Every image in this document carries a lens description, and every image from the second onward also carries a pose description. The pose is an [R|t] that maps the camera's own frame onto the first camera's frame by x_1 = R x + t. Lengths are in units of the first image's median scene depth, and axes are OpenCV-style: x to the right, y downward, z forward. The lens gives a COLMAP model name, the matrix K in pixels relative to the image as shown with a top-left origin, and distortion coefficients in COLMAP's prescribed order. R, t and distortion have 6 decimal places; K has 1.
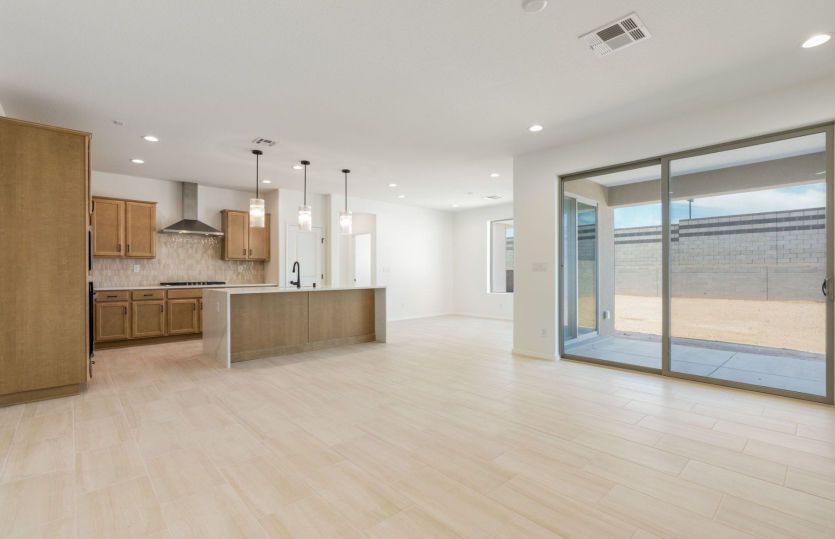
lens RADIAL K [[376.6, 0, 395.9], [0, 376.6, 272.0], [0, 0, 1]] dist [0.000319, 0.000110]
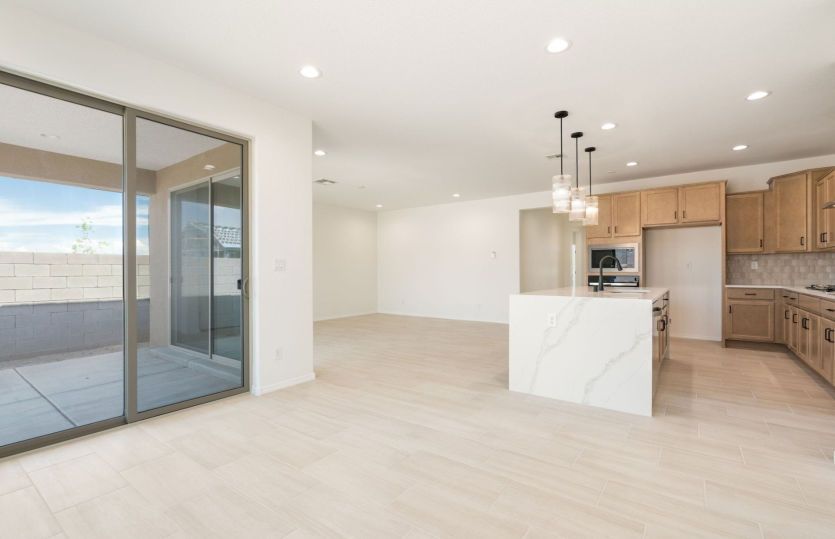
lens RADIAL K [[376.6, 0, 395.9], [0, 376.6, 272.0], [0, 0, 1]] dist [0.000319, 0.000110]
pose [[-0.982511, 0.005060, -0.186137, 0.261883], [0.004536, 0.999984, 0.003240, 0.000434], [0.186151, 0.002339, -0.982518, 1.530920]]
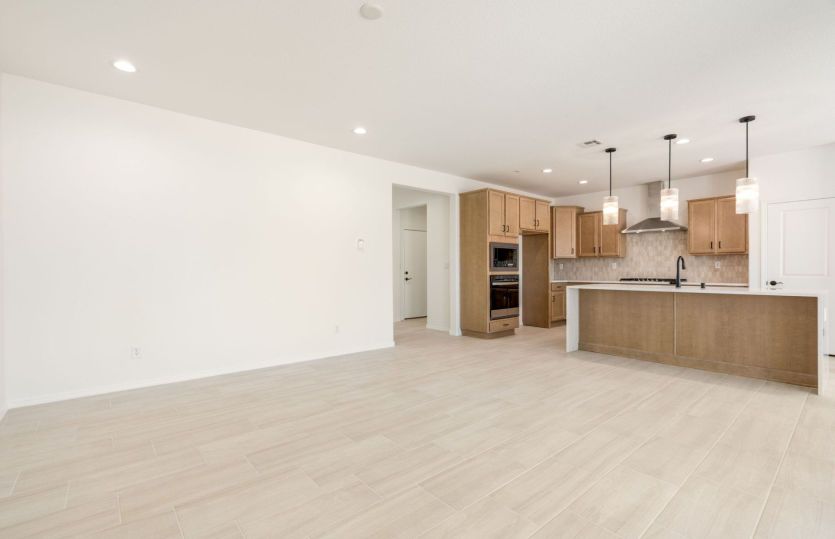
lens RADIAL K [[375.4, 0, 439.7], [0, 375.4, 271.7], [0, 0, 1]] dist [0.000762, 0.000385]
pose [[0.036008, 0.006985, -0.999327, 0.504427], [0.002389, 0.999972, 0.007076, -0.000460], [0.999349, -0.002643, 0.035990, 0.410899]]
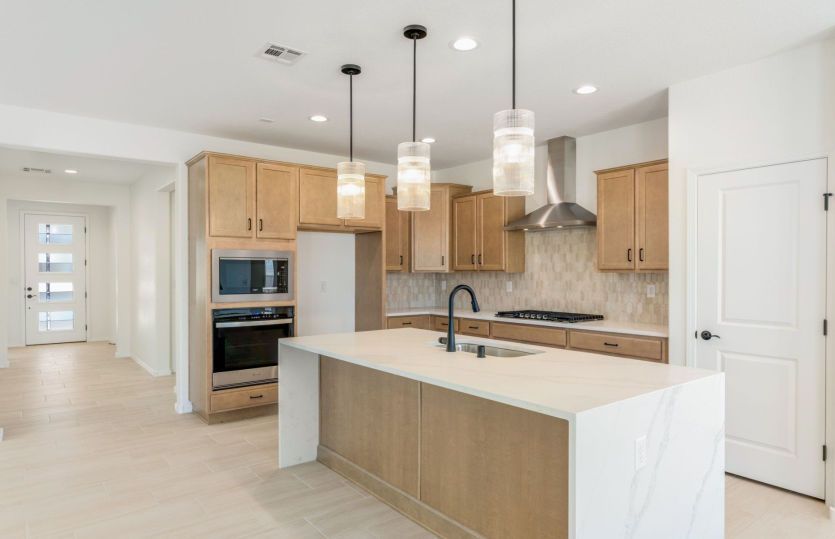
lens RADIAL K [[505.8, 0, 439.5], [0, 505.8, 275.8], [0, 0, 1]] dist [-0.000210, 0.000206]
pose [[-0.026669, 0.009725, -0.999597, 0.249108], [-0.000287, 0.999953, 0.009736, -0.039498], [0.999644, 0.000547, -0.026664, 0.922267]]
